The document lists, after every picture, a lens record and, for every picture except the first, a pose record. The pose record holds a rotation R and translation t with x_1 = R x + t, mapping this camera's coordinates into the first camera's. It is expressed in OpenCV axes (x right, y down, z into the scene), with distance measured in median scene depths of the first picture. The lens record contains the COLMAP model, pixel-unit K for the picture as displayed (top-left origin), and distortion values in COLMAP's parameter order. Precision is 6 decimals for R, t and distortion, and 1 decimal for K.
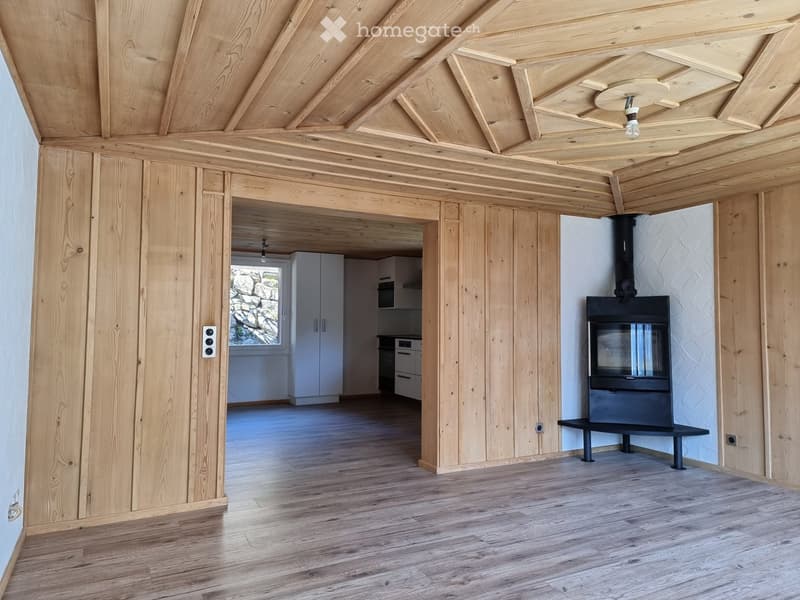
lens RADIAL K [[558.4, 0, 404.9], [0, 558.4, 298.9], [0, 0, 1]] dist [0.036370, -0.006451]
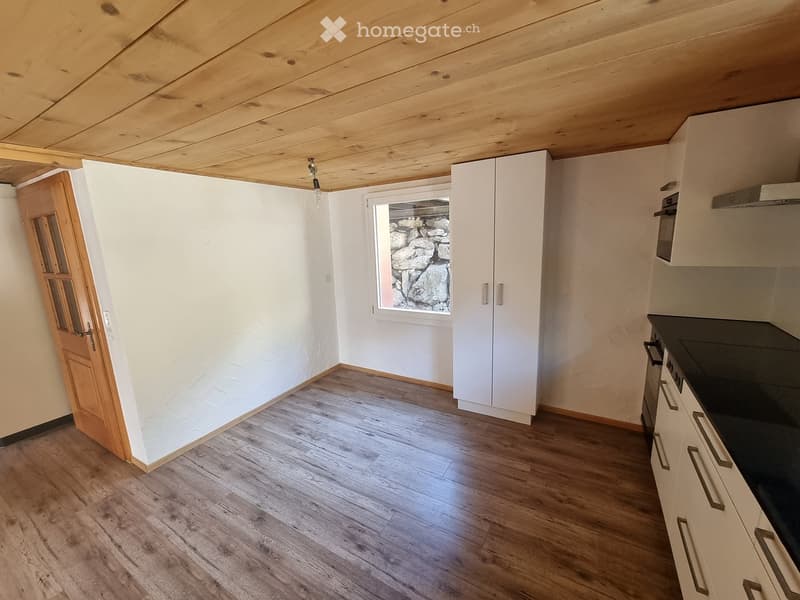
lens RADIAL K [[328.3, 0, 401.5], [0, 328.3, 304.4], [0, 0, 1]] dist [-0.001270, 0.000575]
pose [[0.522075, 0.143509, -0.840739, 0.057693], [0.082903, 0.972536, 0.217487, -0.016372], [0.848861, -0.183245, 0.495840, 0.537441]]
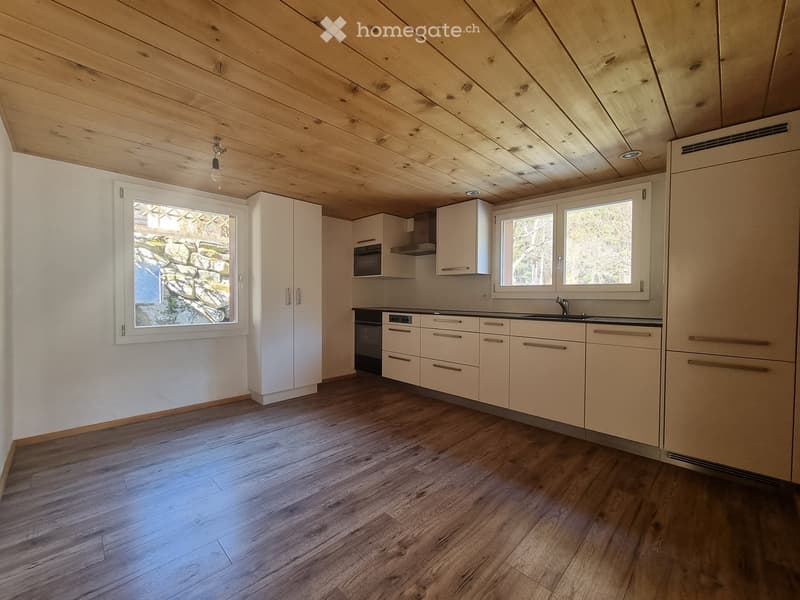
lens RADIAL K [[328.3, 0, 385.4], [0, 328.3, 306.5], [0, 0, 1]] dist [-0.001270, 0.000575]
pose [[0.960401, -0.007733, 0.278514, -0.111859], [-0.013280, 0.997208, 0.073483, 0.019101], [-0.278305, -0.074272, 0.957617, 0.387400]]
